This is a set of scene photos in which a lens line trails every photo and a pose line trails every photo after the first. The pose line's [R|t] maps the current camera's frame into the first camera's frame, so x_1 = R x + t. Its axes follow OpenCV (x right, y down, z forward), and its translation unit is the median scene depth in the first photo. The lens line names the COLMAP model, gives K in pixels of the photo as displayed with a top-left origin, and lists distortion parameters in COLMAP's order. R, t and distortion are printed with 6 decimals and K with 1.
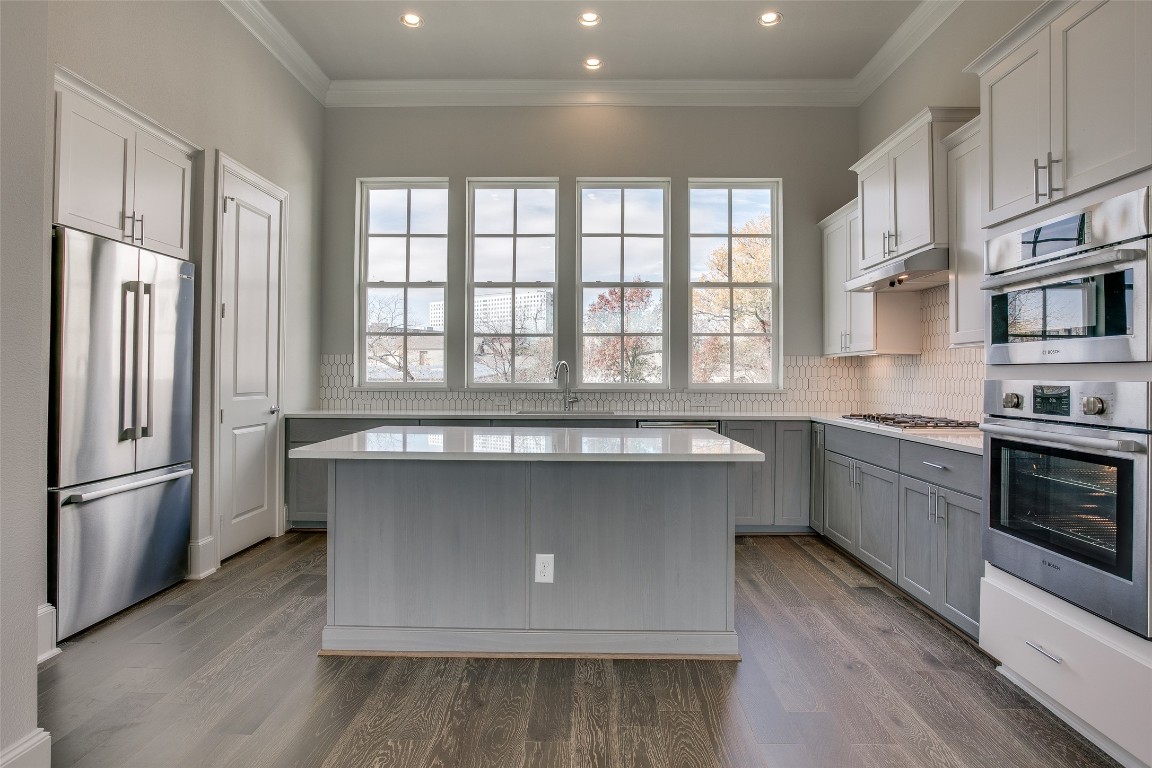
lens RADIAL K [[631.3, 0, 572.4], [0, 631.3, 362.5], [0, 0, 1]] dist [-0.000513, -0.000122]
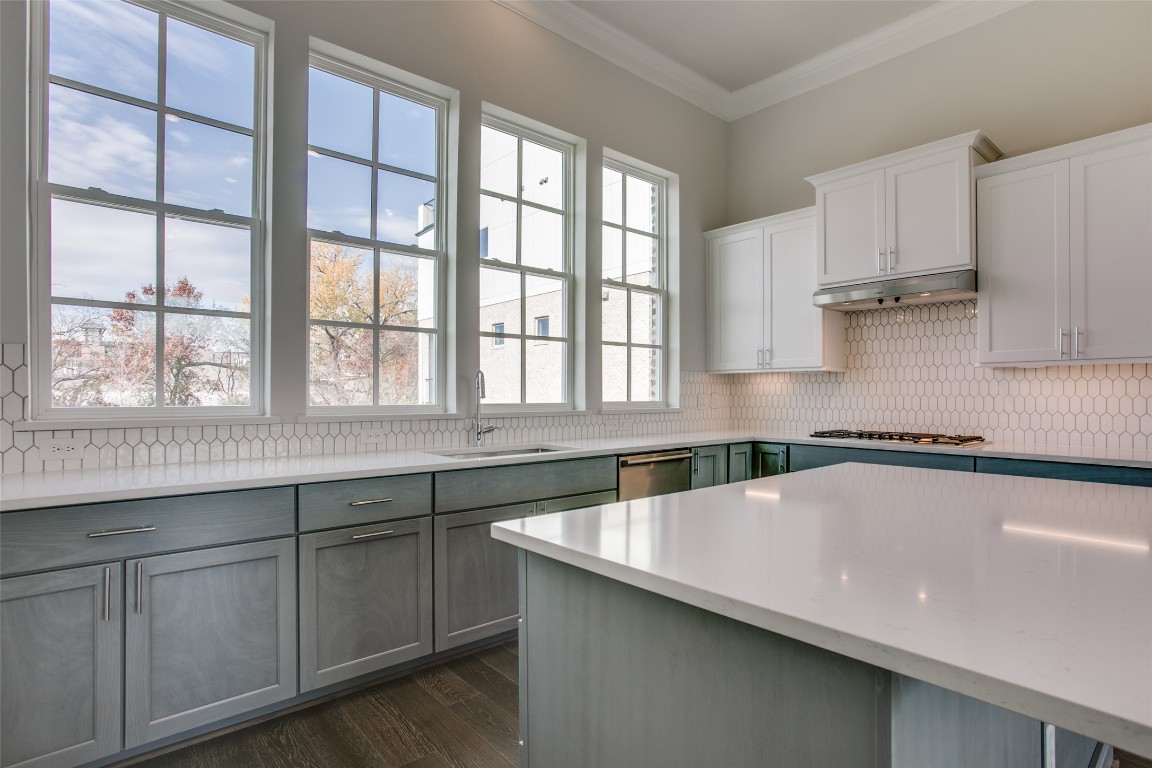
lens RADIAL K [[586.5, 0, 576.0], [0, 586.5, 384.0], [0, 0, 1]] dist [0.000721, 0.000249]
pose [[0.734048, 0.007604, 0.679055, -0.350378], [-0.014058, 0.999893, 0.004000, 0.007012], [-0.678952, -0.012482, 0.734077, 0.469563]]
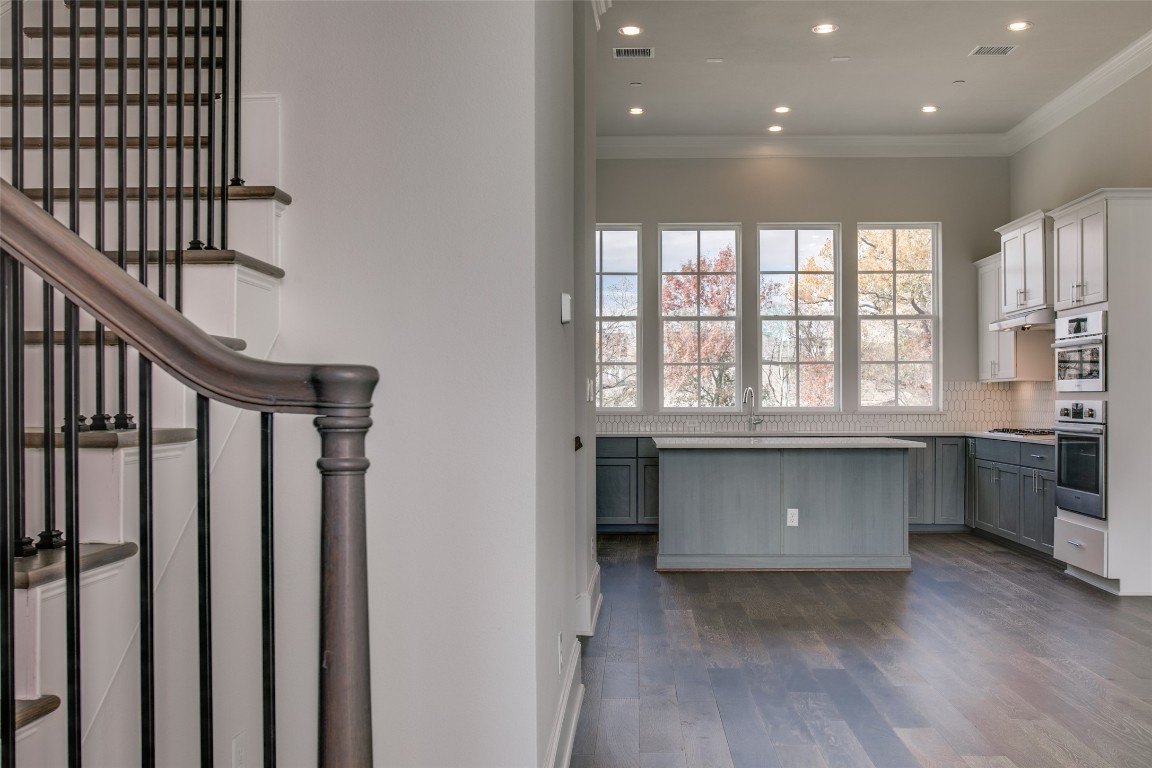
lens RADIAL K [[1127.8, 0, 576.0], [0, 1127.8, 384.0], [0, 0, 1]] dist [-0.011488, 0.000256]
pose [[0.999952, -0.006812, -0.007090, -0.306204], [0.006854, 0.999959, 0.005963, -0.022096], [0.007049, -0.006012, 0.999957, -1.012462]]
